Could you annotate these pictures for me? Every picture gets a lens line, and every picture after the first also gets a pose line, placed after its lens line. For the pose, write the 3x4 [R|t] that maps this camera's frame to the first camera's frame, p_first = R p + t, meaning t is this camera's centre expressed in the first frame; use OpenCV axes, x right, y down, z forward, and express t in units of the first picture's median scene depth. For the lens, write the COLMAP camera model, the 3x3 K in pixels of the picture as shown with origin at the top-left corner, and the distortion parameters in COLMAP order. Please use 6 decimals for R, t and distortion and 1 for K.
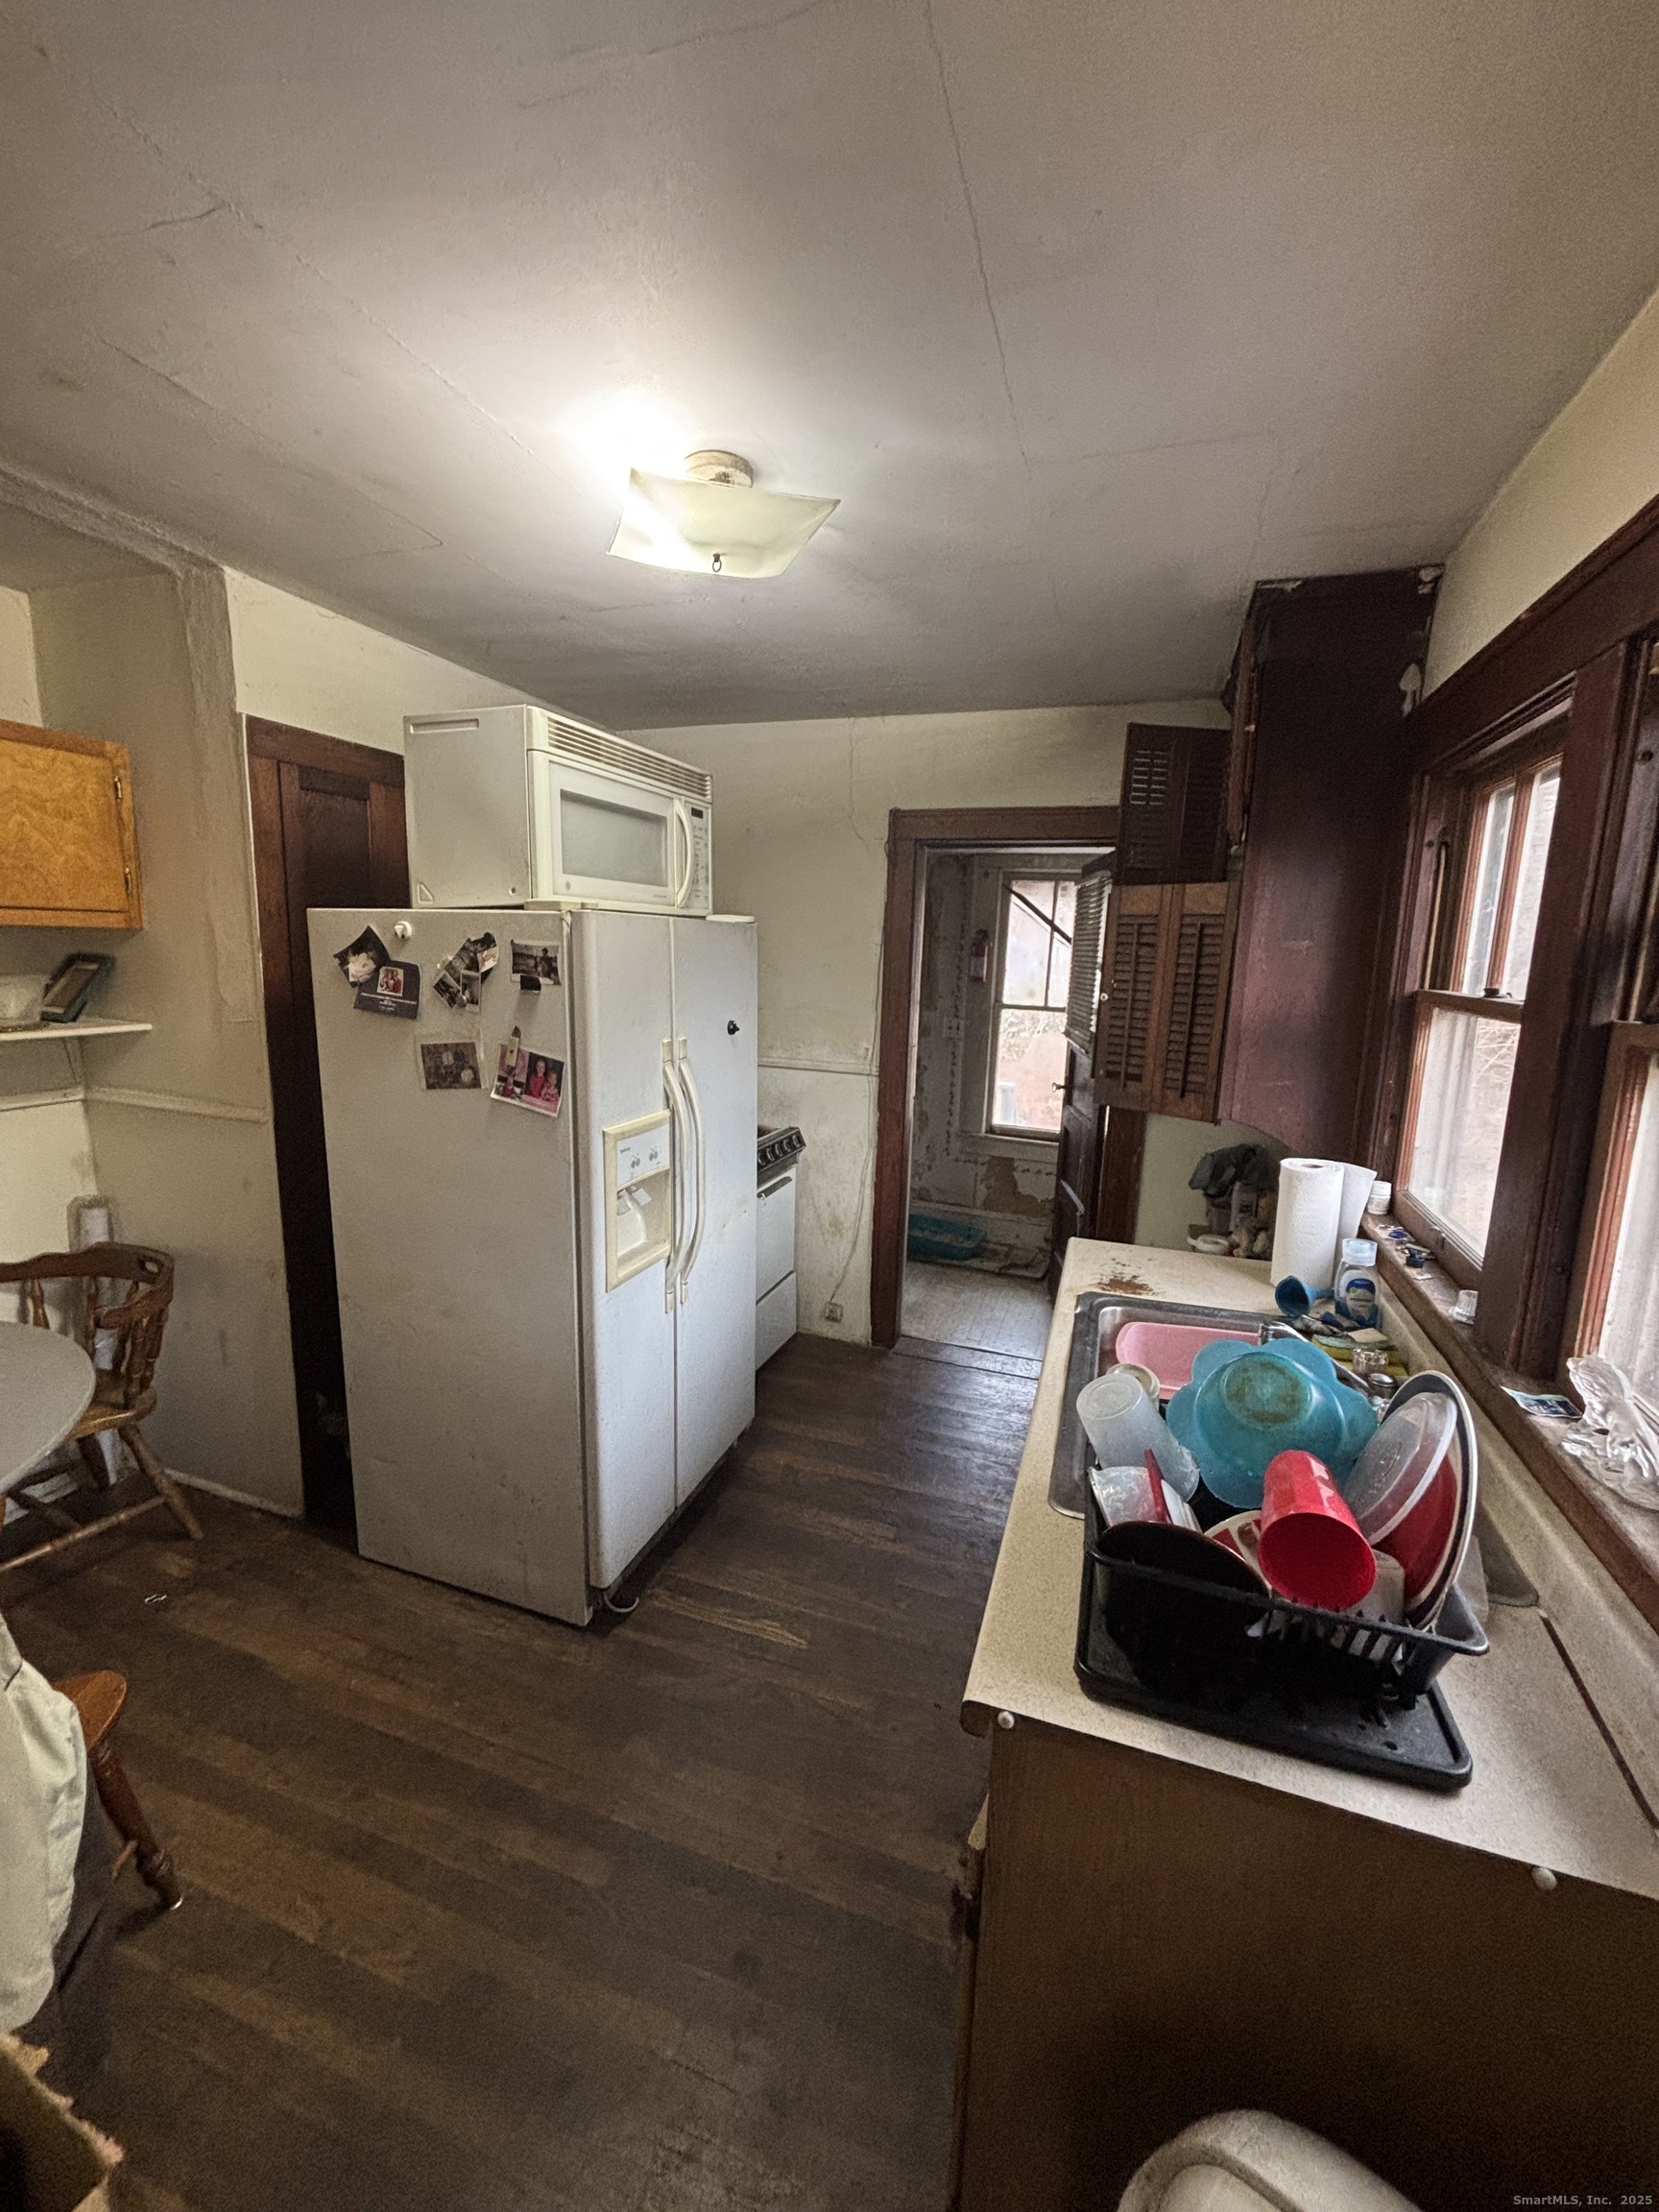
lens RADIAL K [[887.5, 0, 821.2], [0, 887.5, 1101.1], [0, 0, 1]] dist [-0.005449, 0.001811]
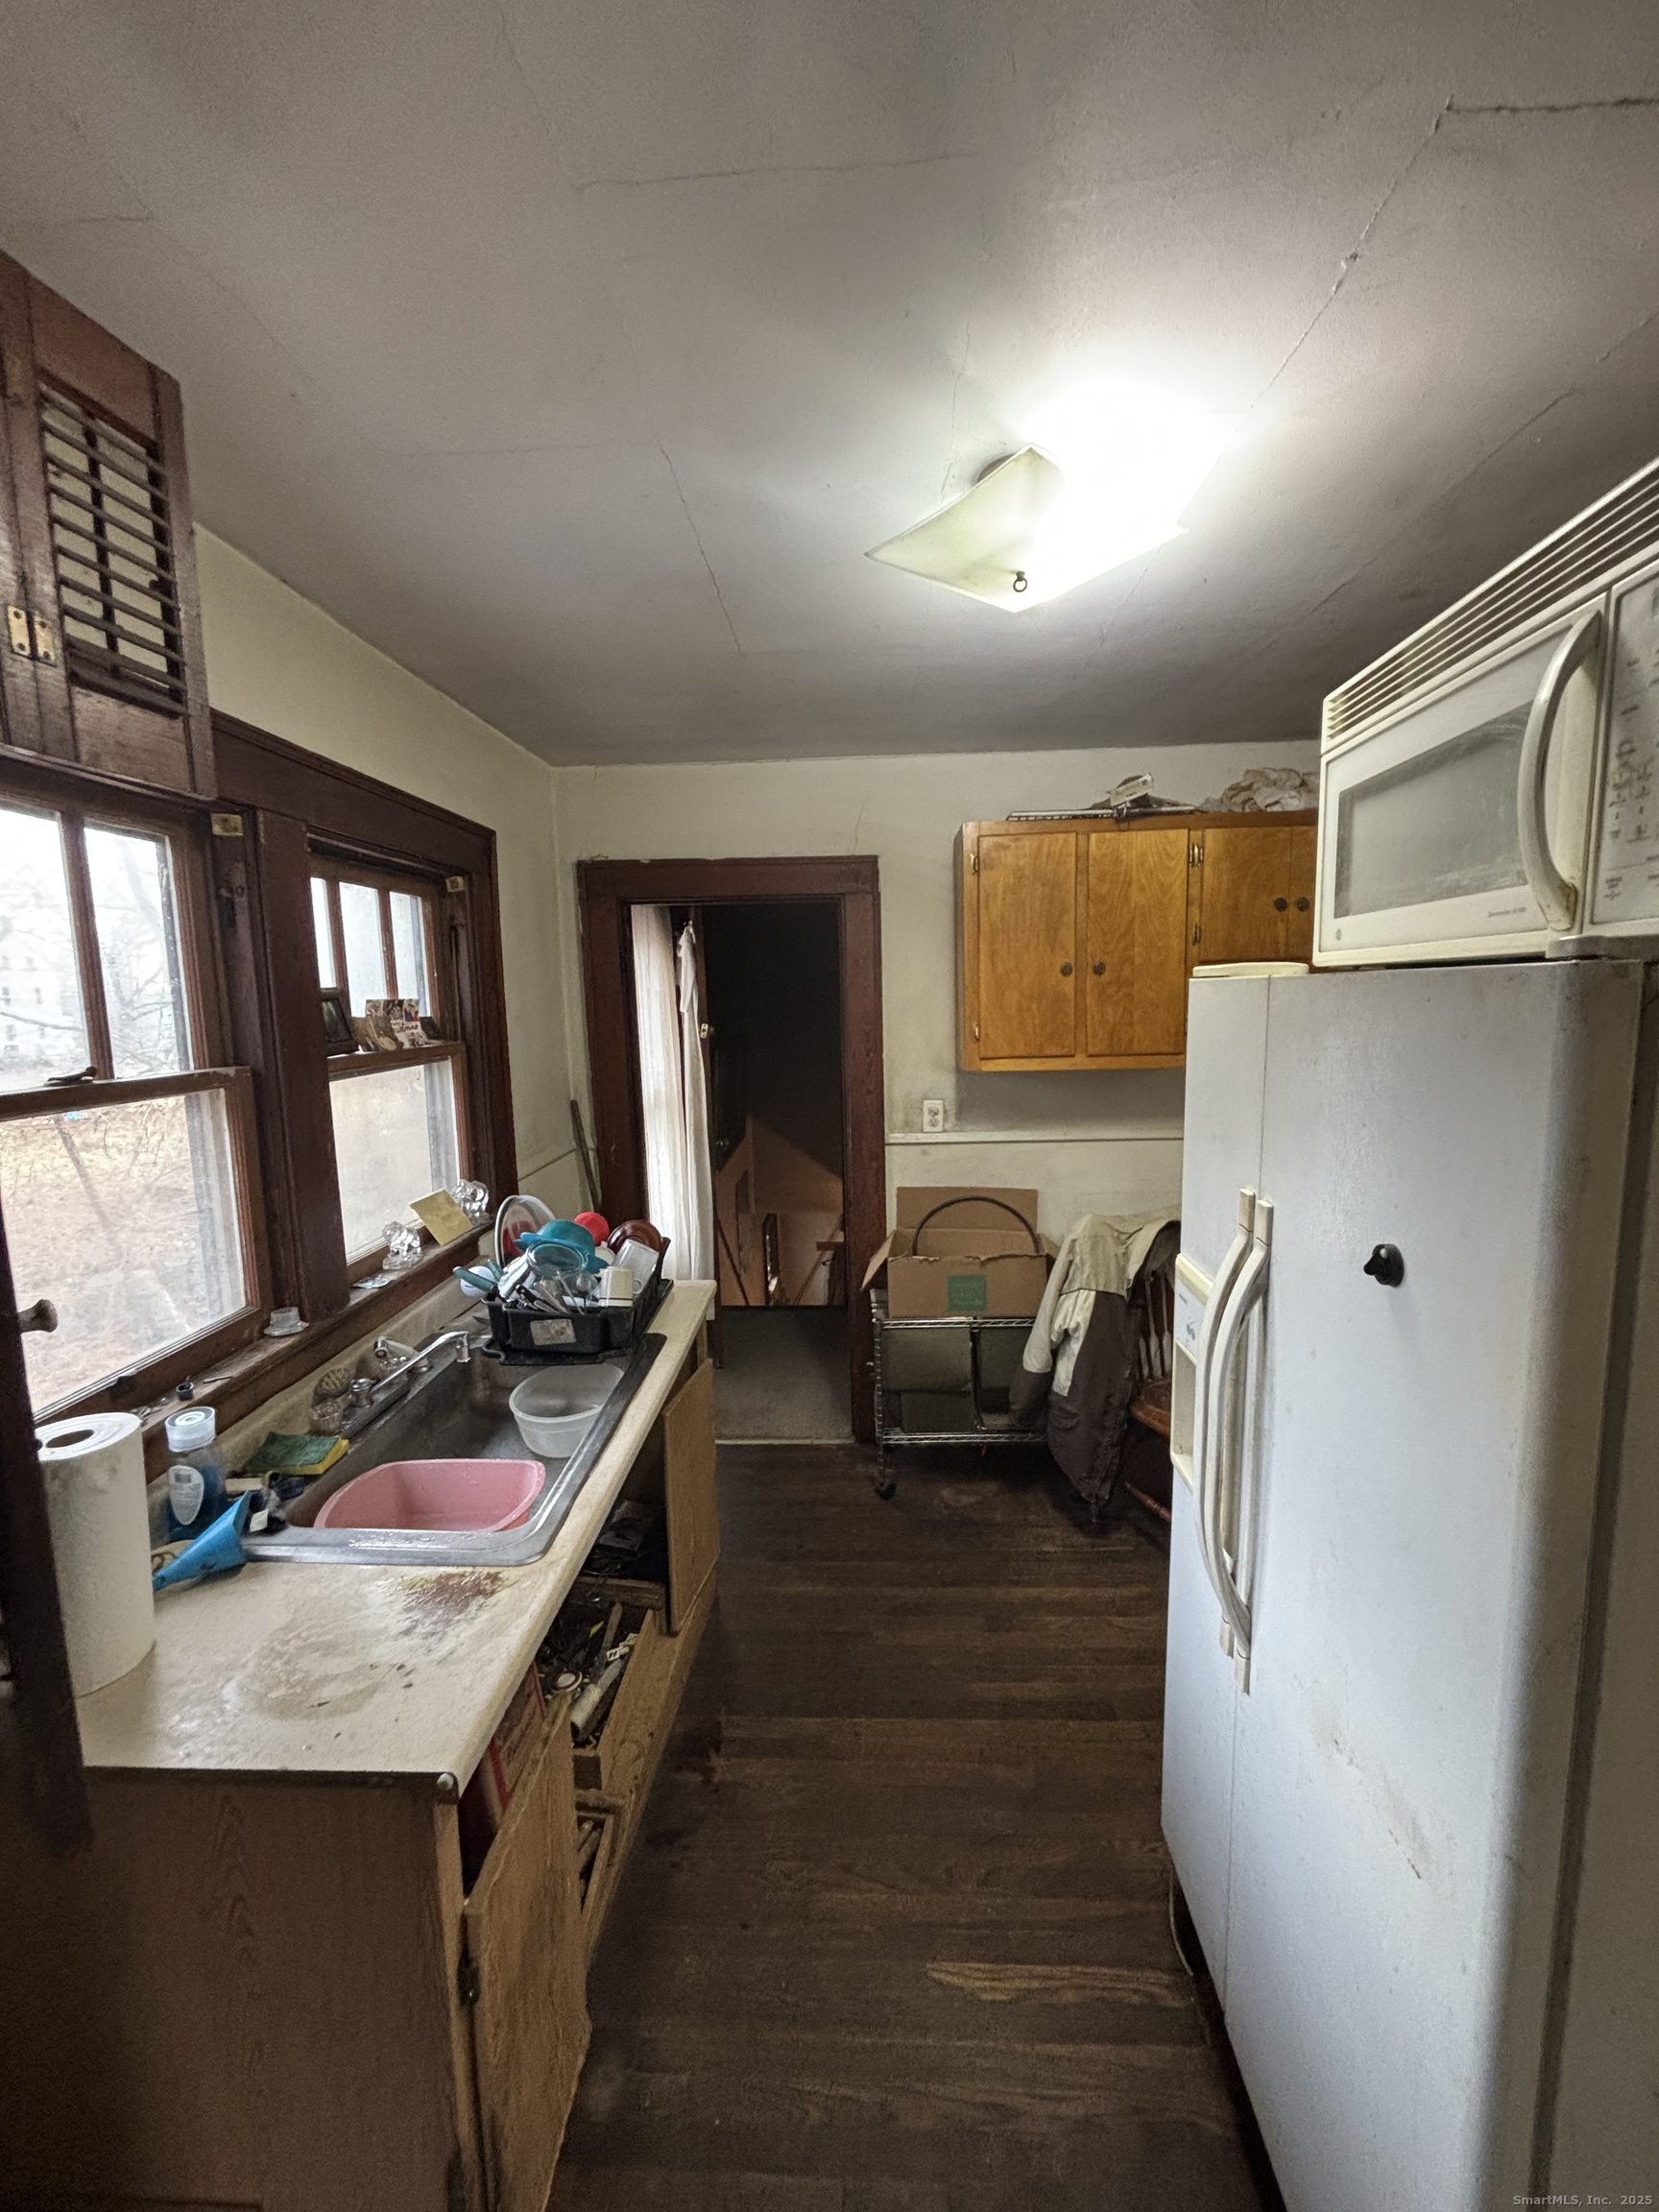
lens RADIAL K [[887.5, 0, 827.2], [0, 887.5, 1104.1], [0, 0, 1]] dist [-0.005449, 0.001811]
pose [[-0.956754, 0.029935, -0.289355, 0.283447], [-0.055107, 0.958029, 0.281325, -0.305155], [0.285631, 0.285104, -0.914948, 1.635203]]
